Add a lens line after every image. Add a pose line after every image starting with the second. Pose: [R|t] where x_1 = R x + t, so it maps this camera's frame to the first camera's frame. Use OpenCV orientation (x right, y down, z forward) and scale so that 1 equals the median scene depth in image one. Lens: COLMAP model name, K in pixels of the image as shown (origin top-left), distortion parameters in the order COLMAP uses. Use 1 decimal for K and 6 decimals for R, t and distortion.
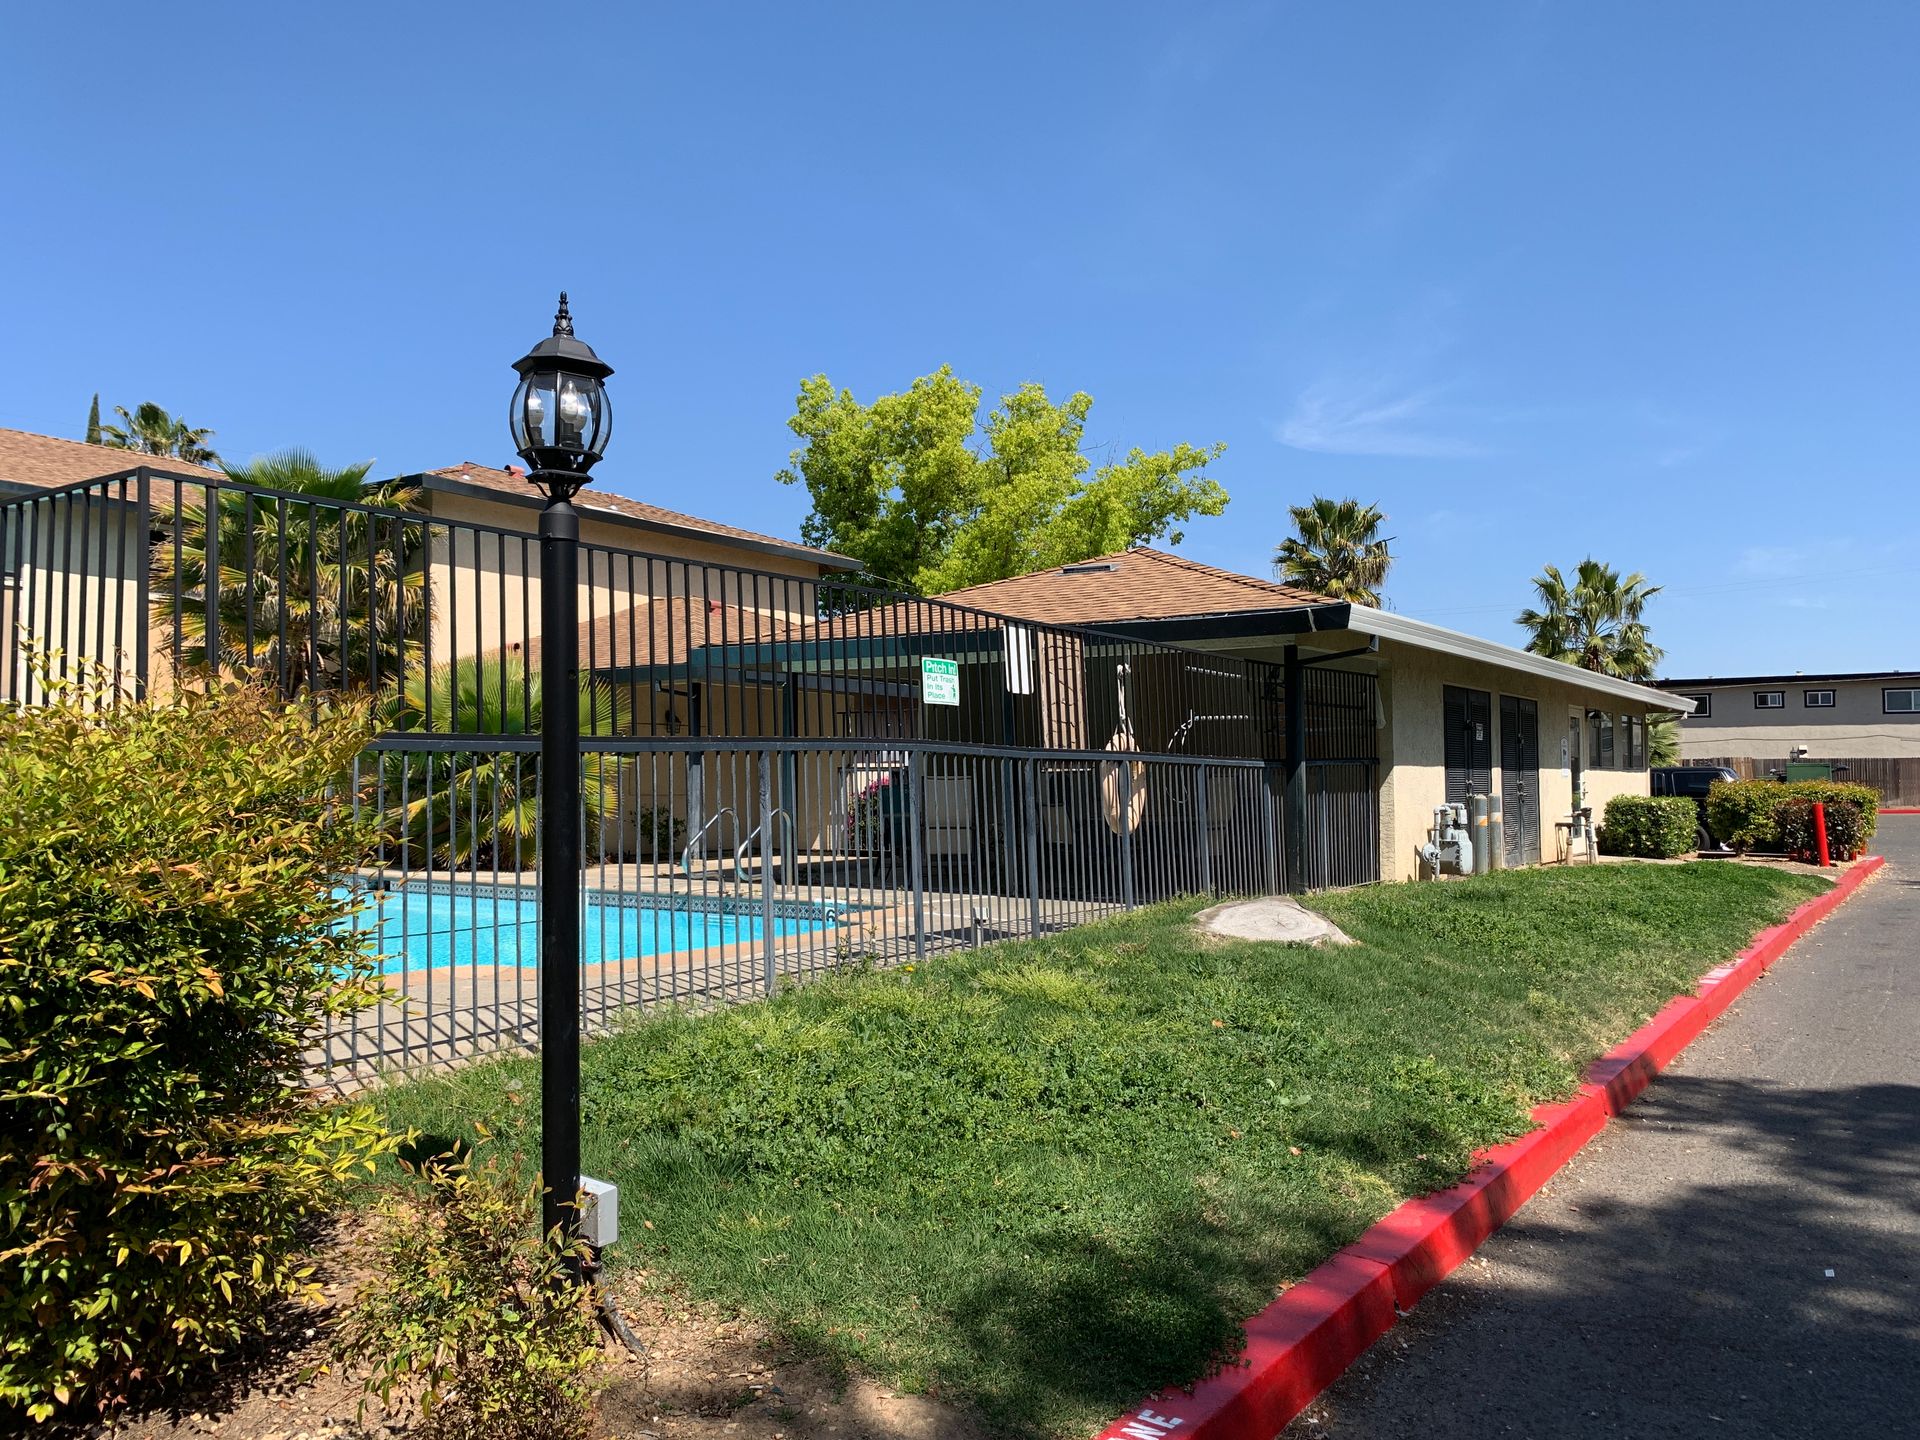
lens RADIAL K [[1480.3, 0, 952.5], [0, 1480.3, 726.6], [0, 0, 1]] dist [0.037289, -0.047530]
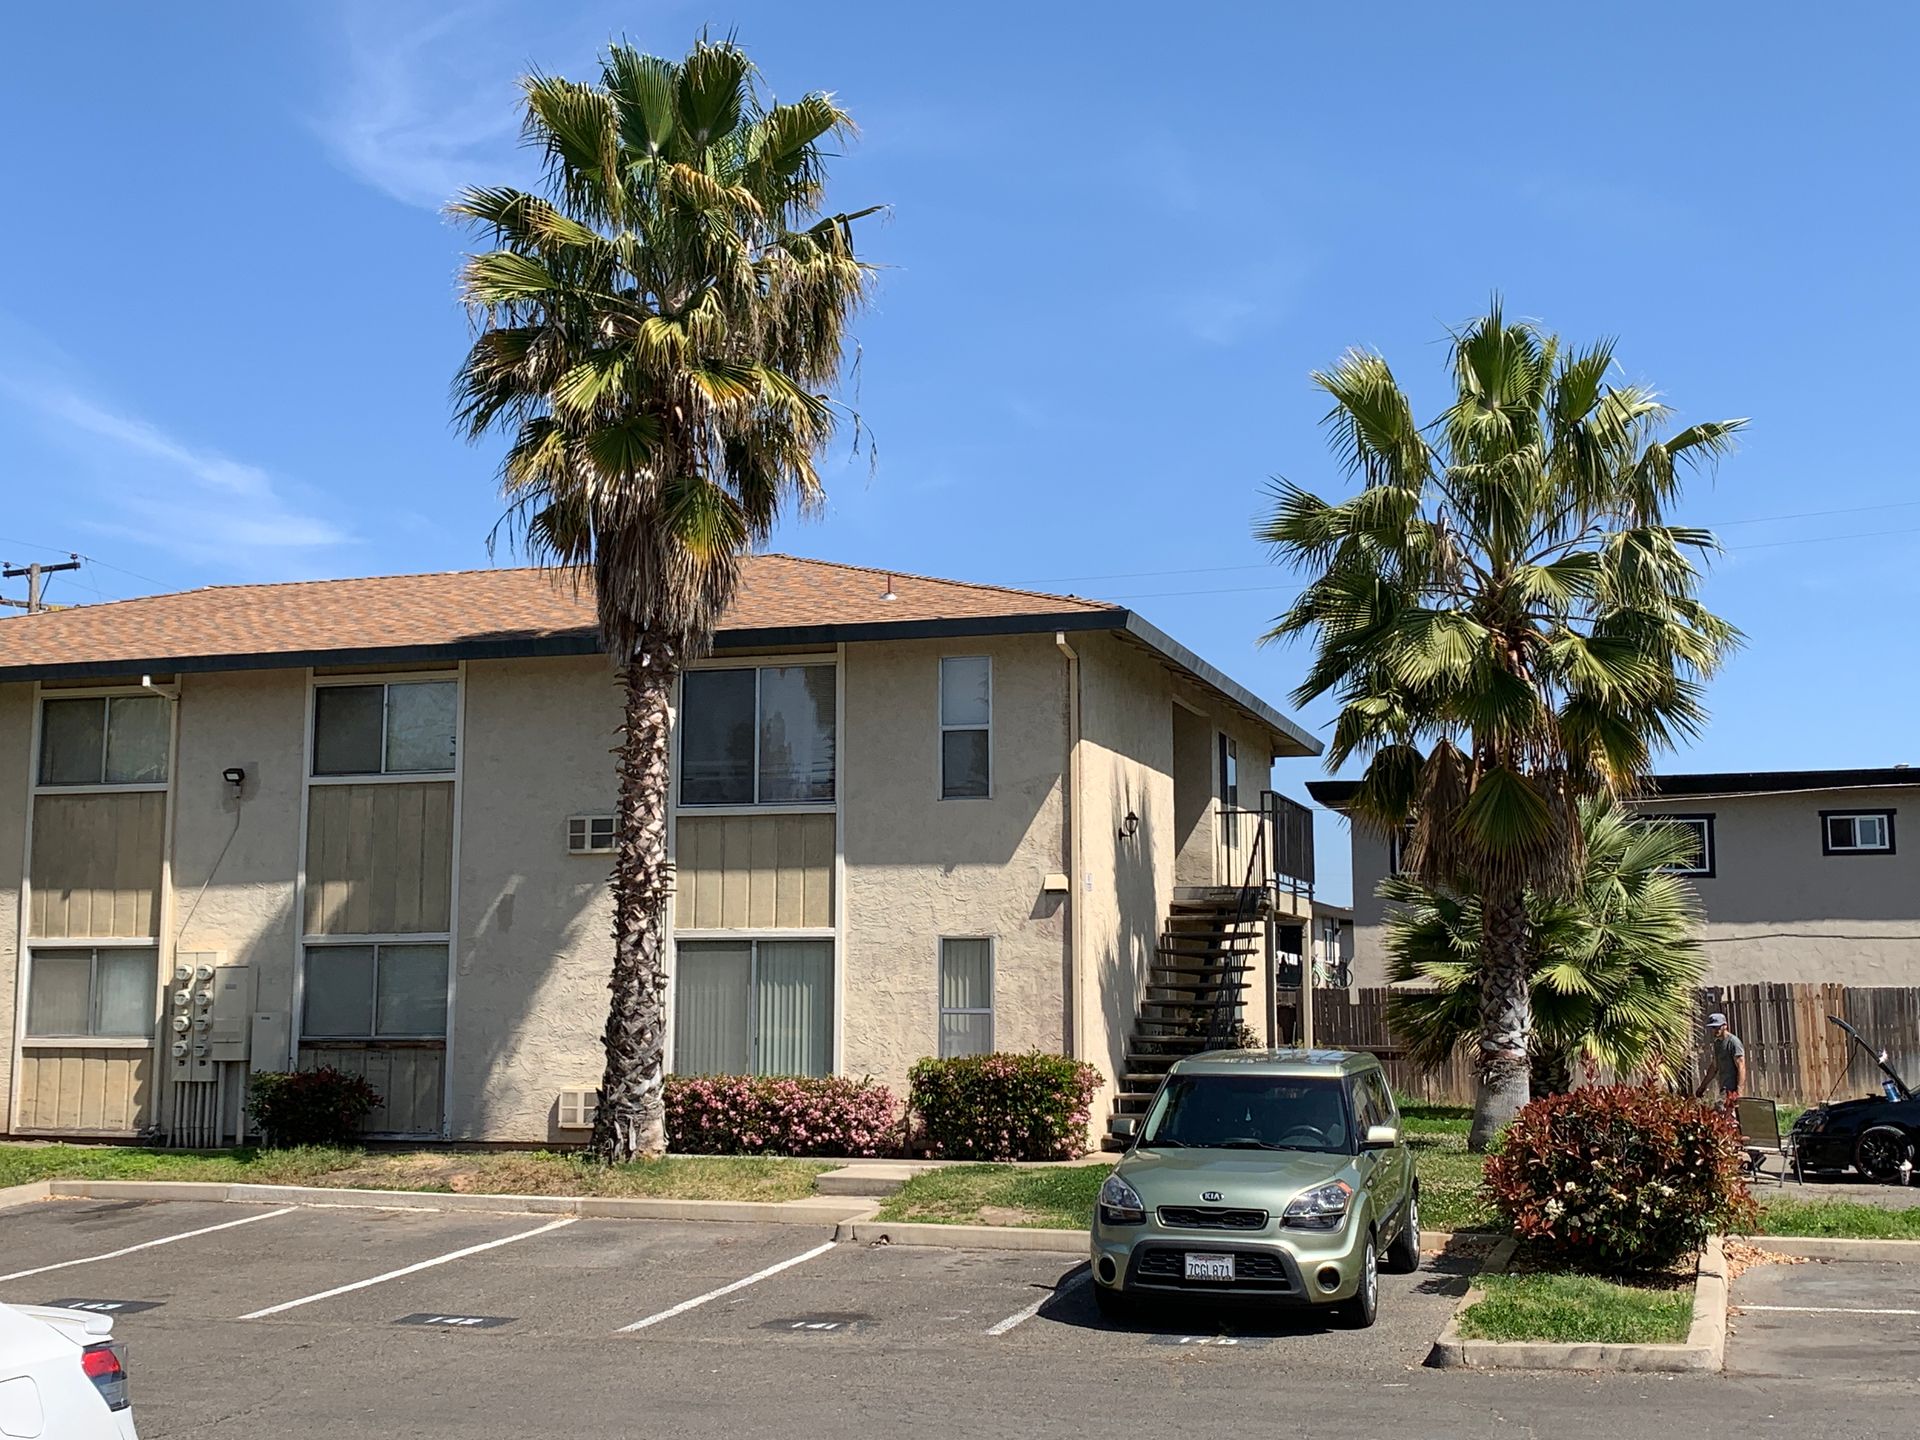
lens RADIAL K [[2378.0, 0, 920.3], [0, 2378.0, 690.7], [0, 0, 1]] dist [0.233317, -0.776855]
pose [[0.965772, 0.036453, 0.256820, 0.191272], [-0.011579, 0.995147, -0.097711, 0.011130], [-0.259135, 0.091393, 0.961507, 0.564291]]
